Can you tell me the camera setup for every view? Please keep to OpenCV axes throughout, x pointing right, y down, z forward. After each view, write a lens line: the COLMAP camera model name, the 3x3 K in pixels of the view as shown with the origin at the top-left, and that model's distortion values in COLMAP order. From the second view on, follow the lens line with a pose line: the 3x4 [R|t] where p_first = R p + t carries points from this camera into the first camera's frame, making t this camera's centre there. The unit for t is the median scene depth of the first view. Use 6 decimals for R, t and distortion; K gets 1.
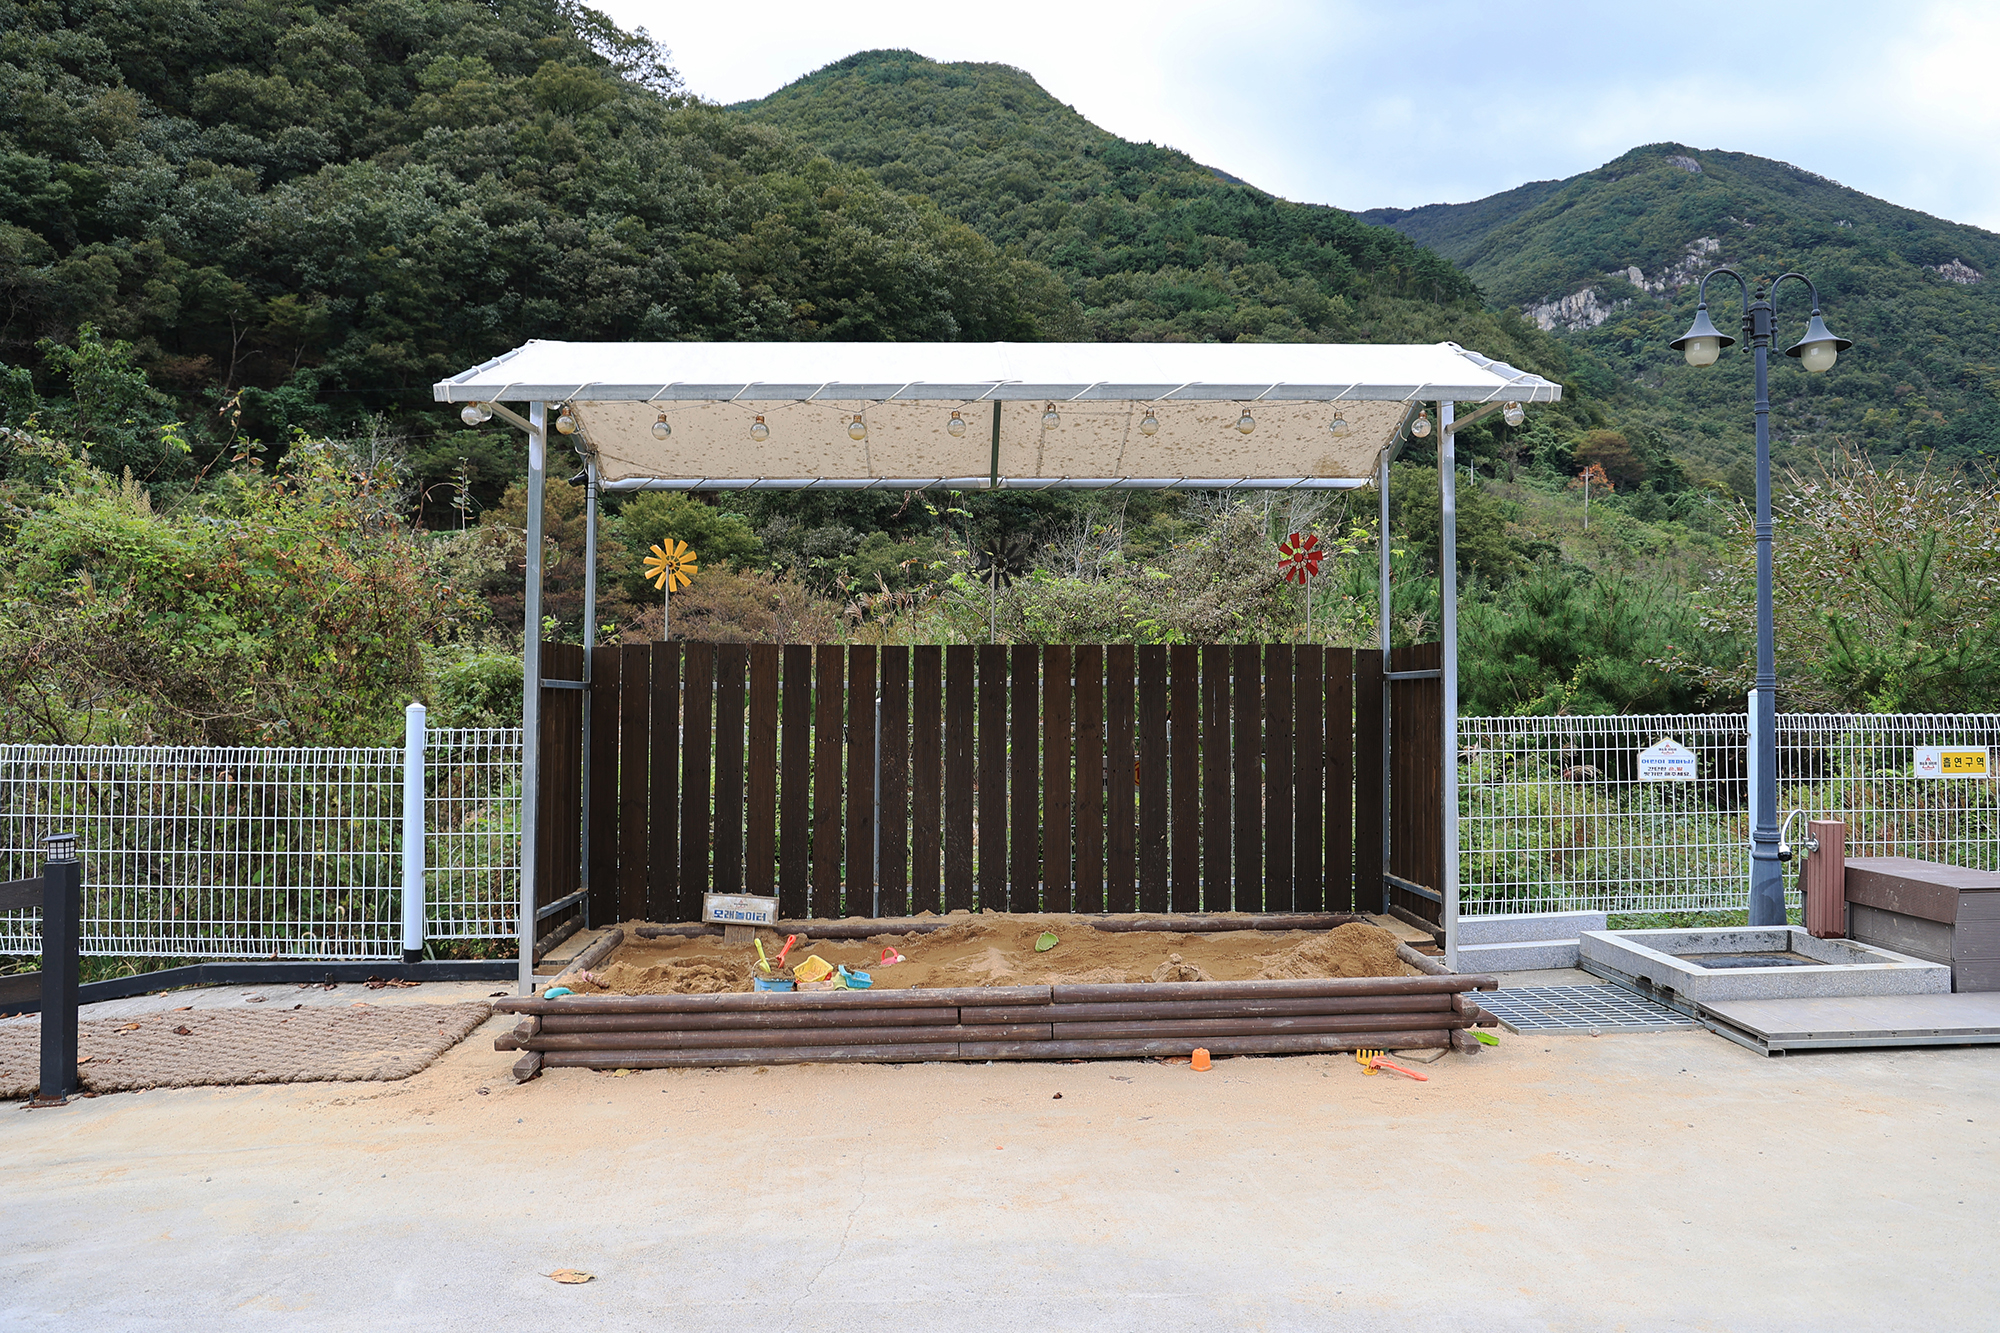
lens RADIAL K [[1416.6, 0, 1031.8], [0, 1416.6, 667.8], [0, 0, 1]] dist [-0.085300, 0.063389]
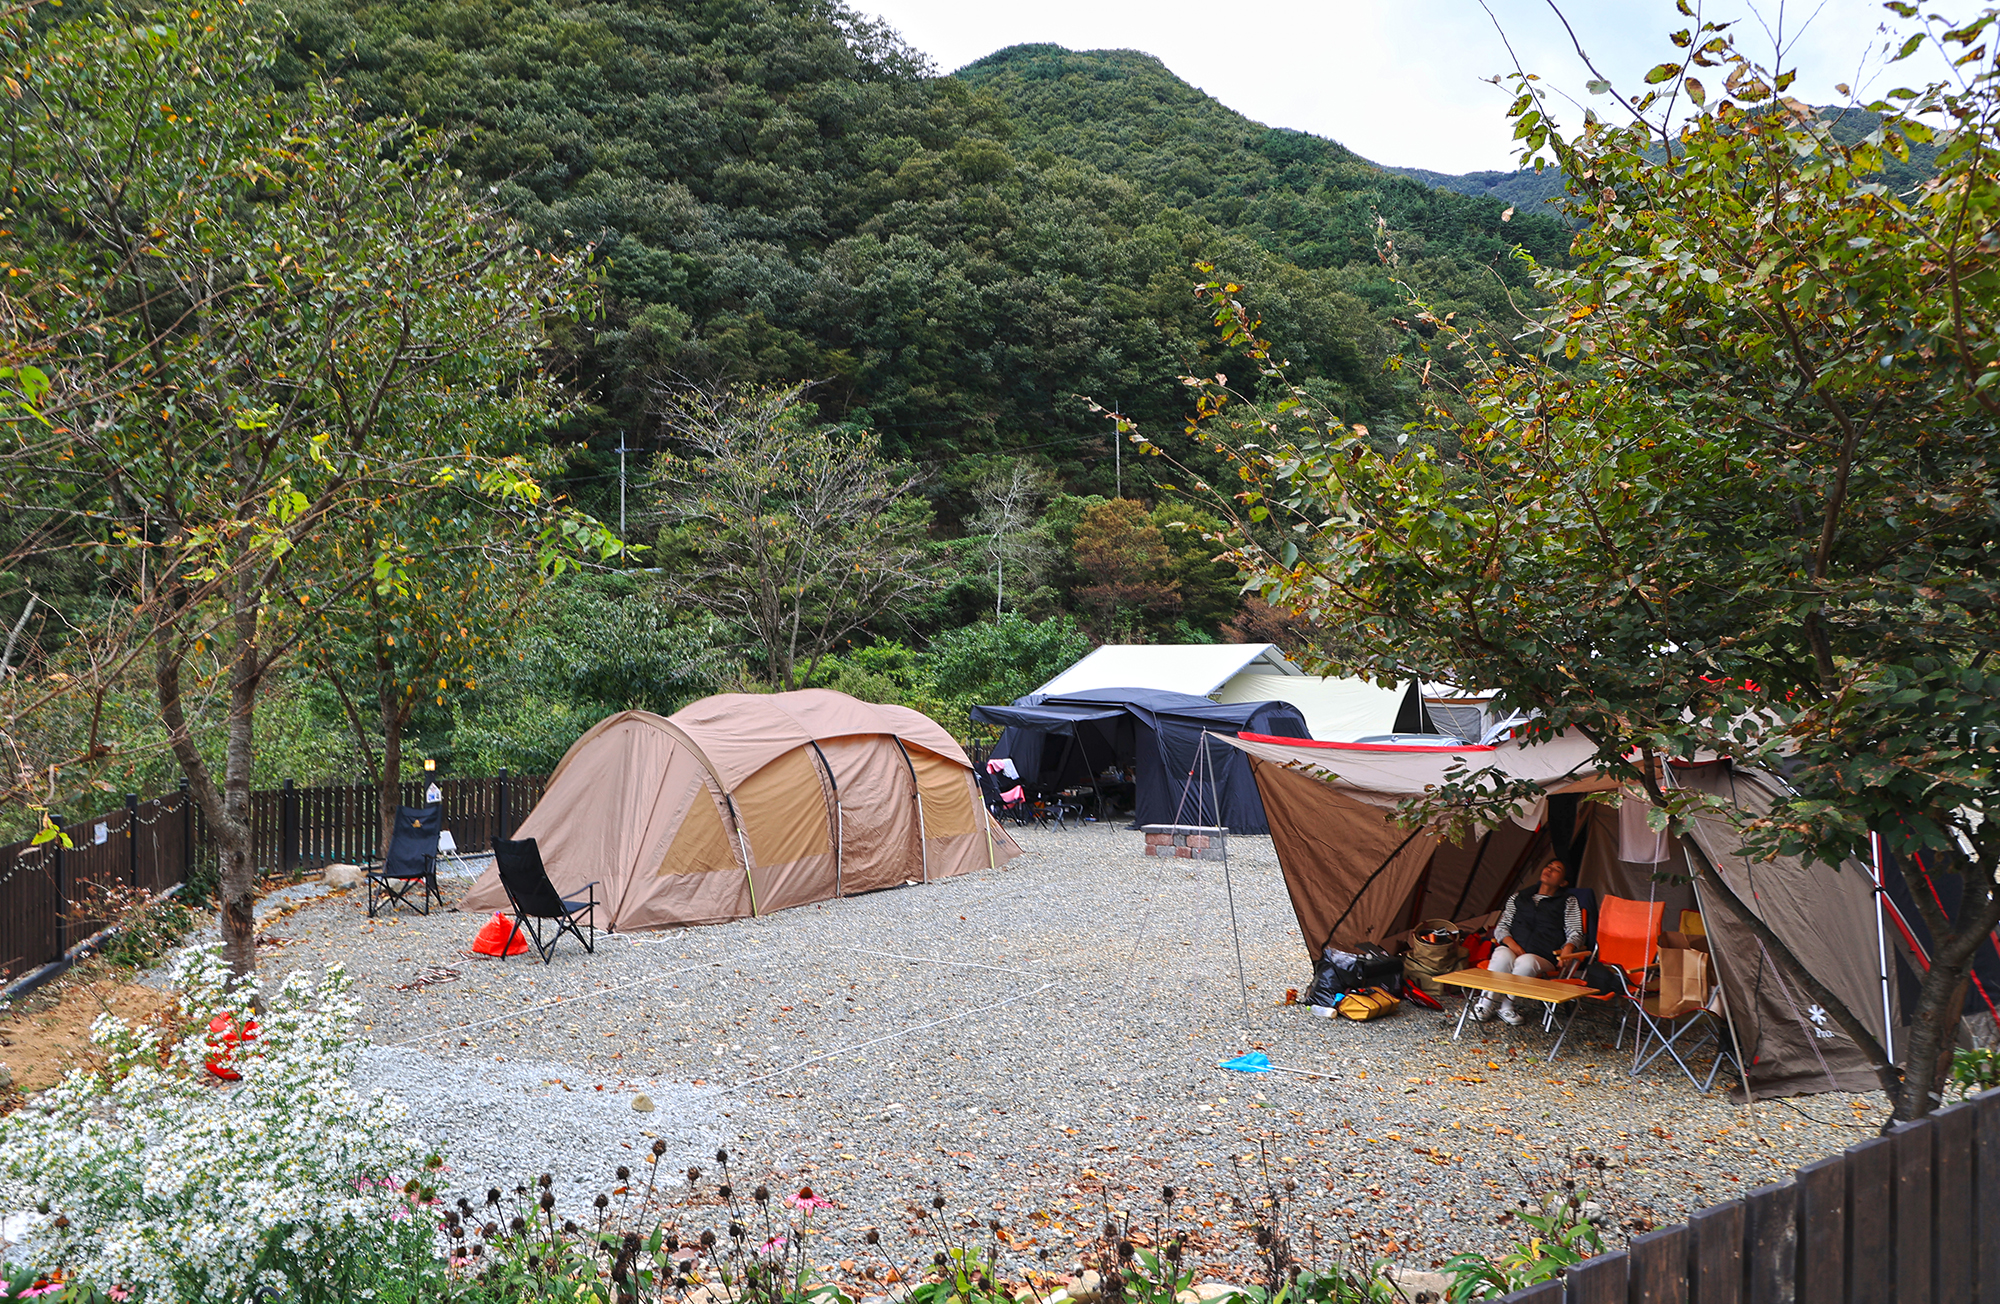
lens RADIAL K [[1401.2, 0, 1000.0], [0, 1401.2, 652.0], [0, 0, 1]] dist [-0.076129, 0.000345]
pose [[0.996802, -0.000138, -0.079912, -0.084329], [0.001361, 0.999883, 0.015247, -0.002579], [0.079901, -0.015307, 0.996685, -0.079854]]
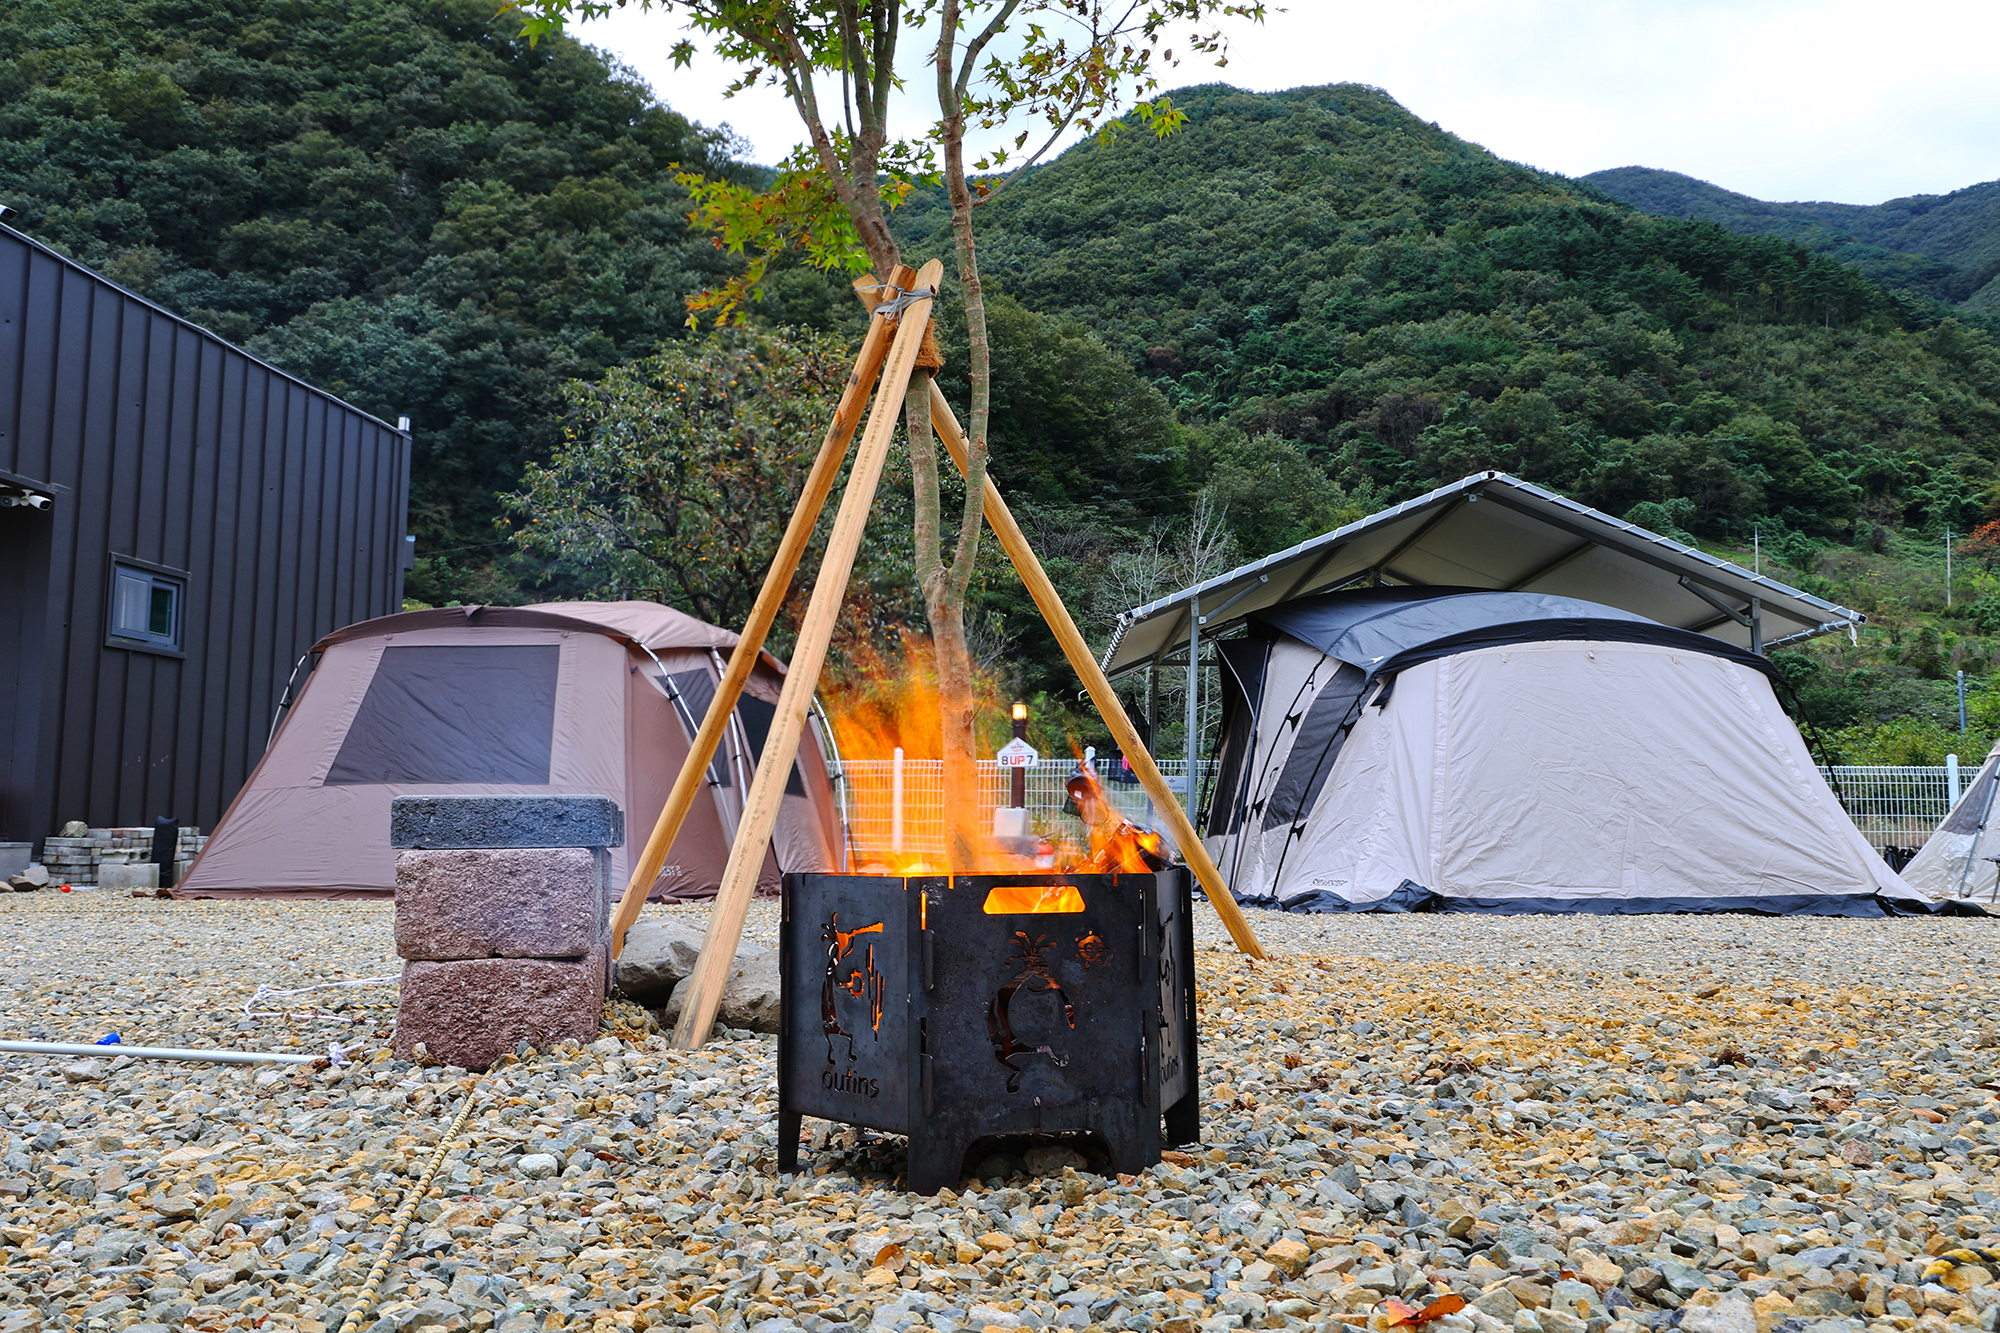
lens RADIAL K [[1669.8, 0, 1000.0], [0, 1669.8, 666.5], [0, 0, 1]] dist [-0.047388, 0.110008]
pose [[0.960696, -0.024242, -0.276540, 0.101743], [0.002748, 0.996961, -0.077849, 0.001777], [0.277587, 0.074029, 0.957844, -0.009296]]
